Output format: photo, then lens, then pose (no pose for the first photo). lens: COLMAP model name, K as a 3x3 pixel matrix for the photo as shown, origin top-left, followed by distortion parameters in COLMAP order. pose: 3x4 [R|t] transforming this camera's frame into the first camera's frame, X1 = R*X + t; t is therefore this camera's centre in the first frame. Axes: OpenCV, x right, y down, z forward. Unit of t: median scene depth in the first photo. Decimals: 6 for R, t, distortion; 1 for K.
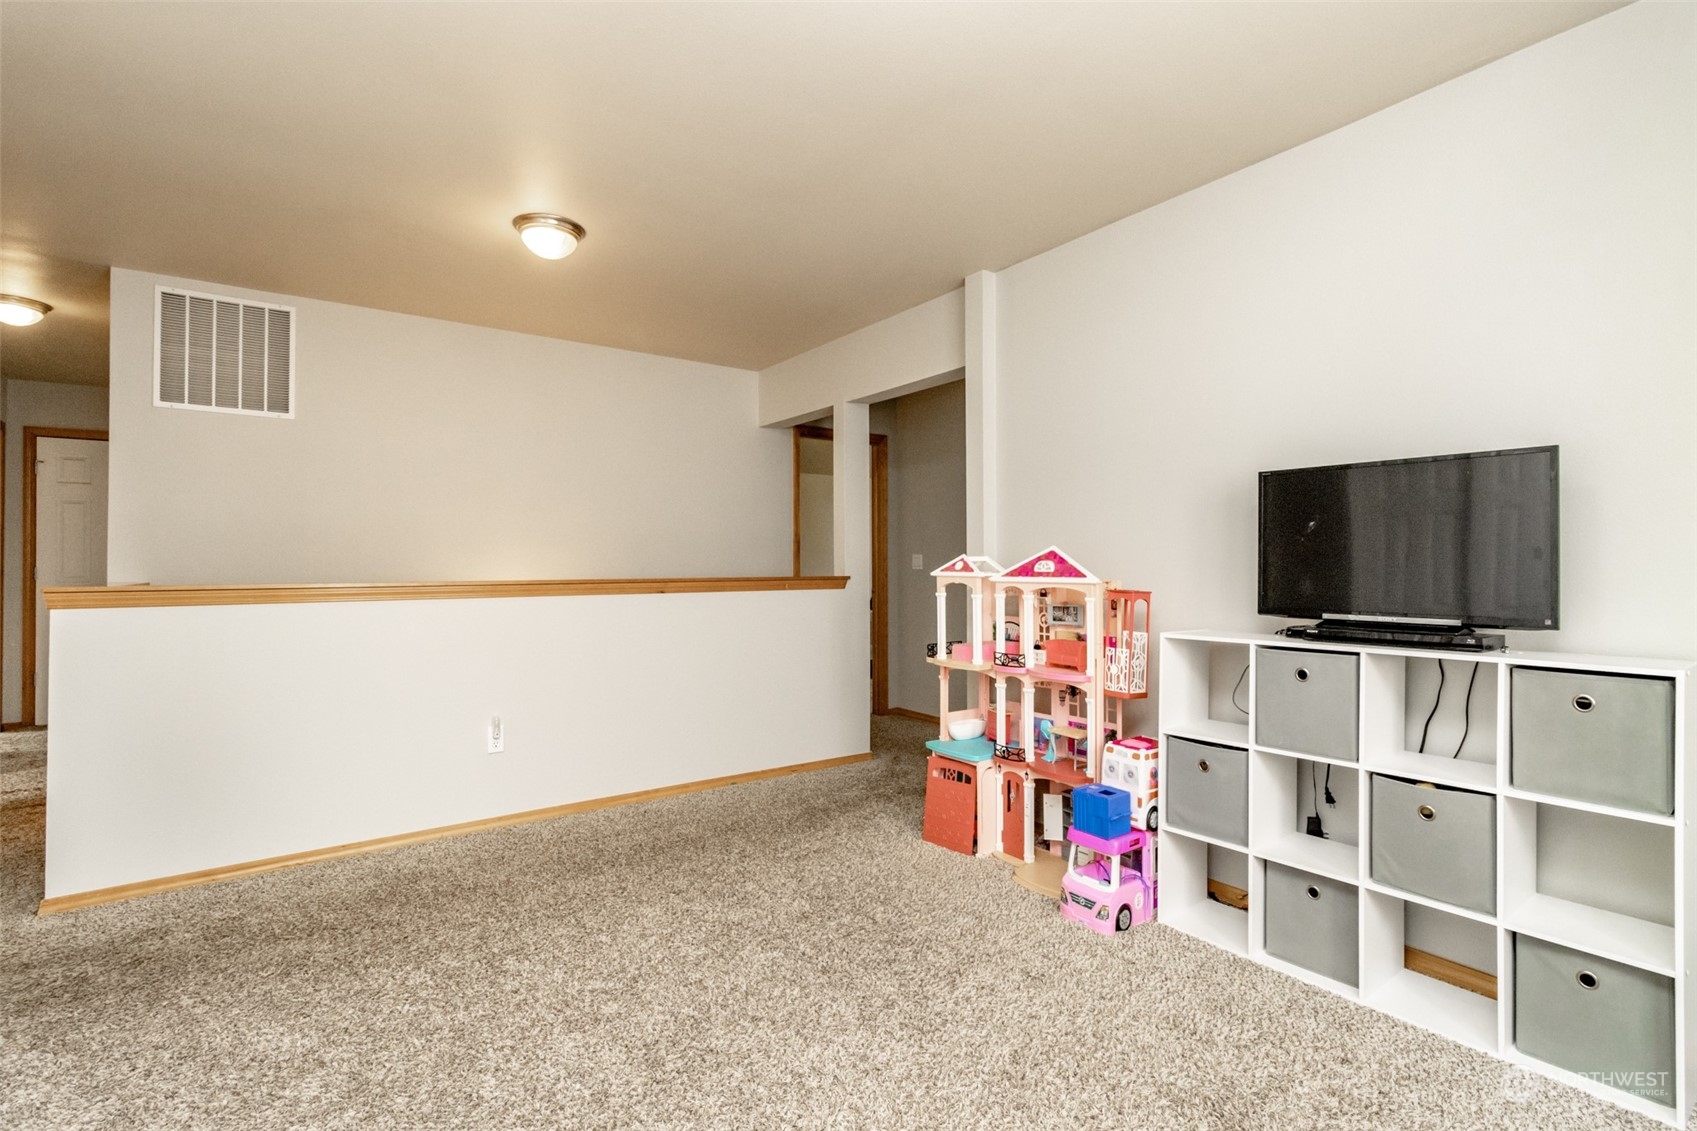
lens RADIAL K [[777.3, 0, 848.5], [0, 777.3, 560.8], [0, 0, 1]] dist [0.007418, -0.000229]
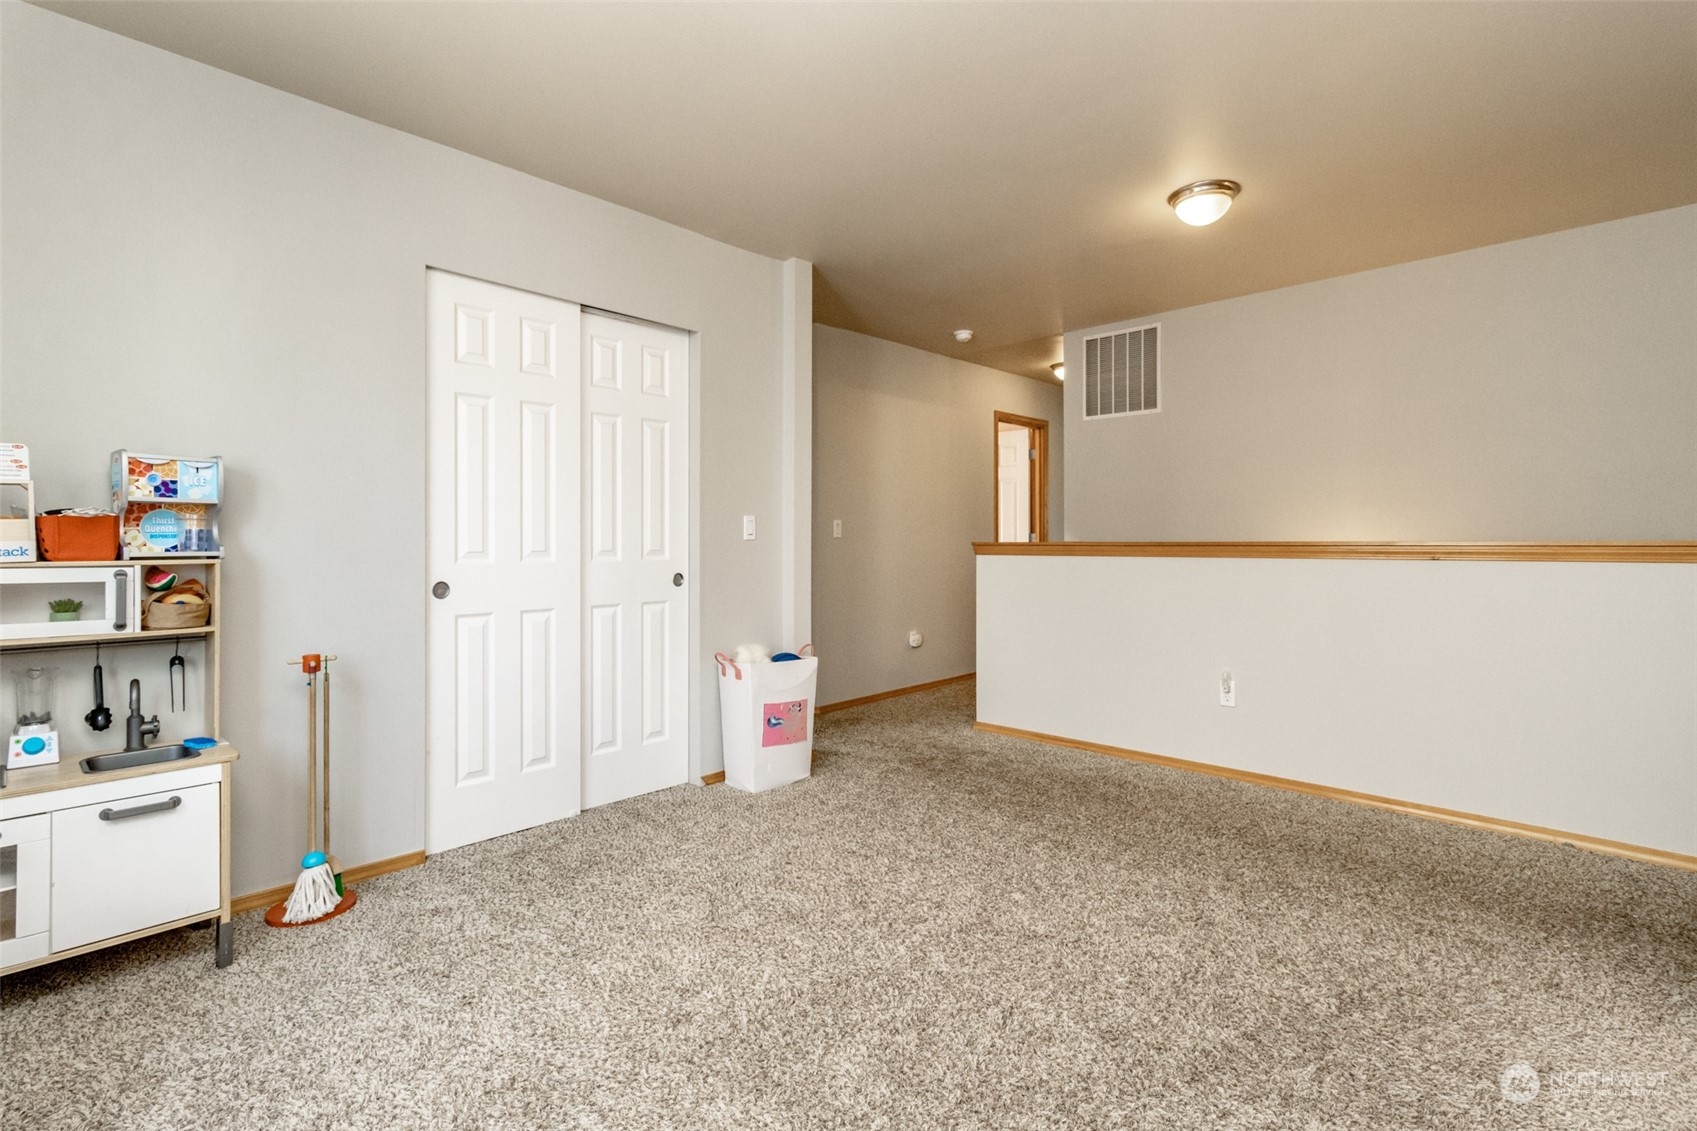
lens RADIAL K [[777.3, 0, 843.9], [0, 777.3, 540.0], [0, 0, 1]] dist [0.007418, -0.000229]
pose [[0.184202, 0.006880, -0.982864, 0.616566], [0.019237, 0.999759, 0.010604, 0.001487], [0.982700, -0.020861, 0.184026, 0.387271]]
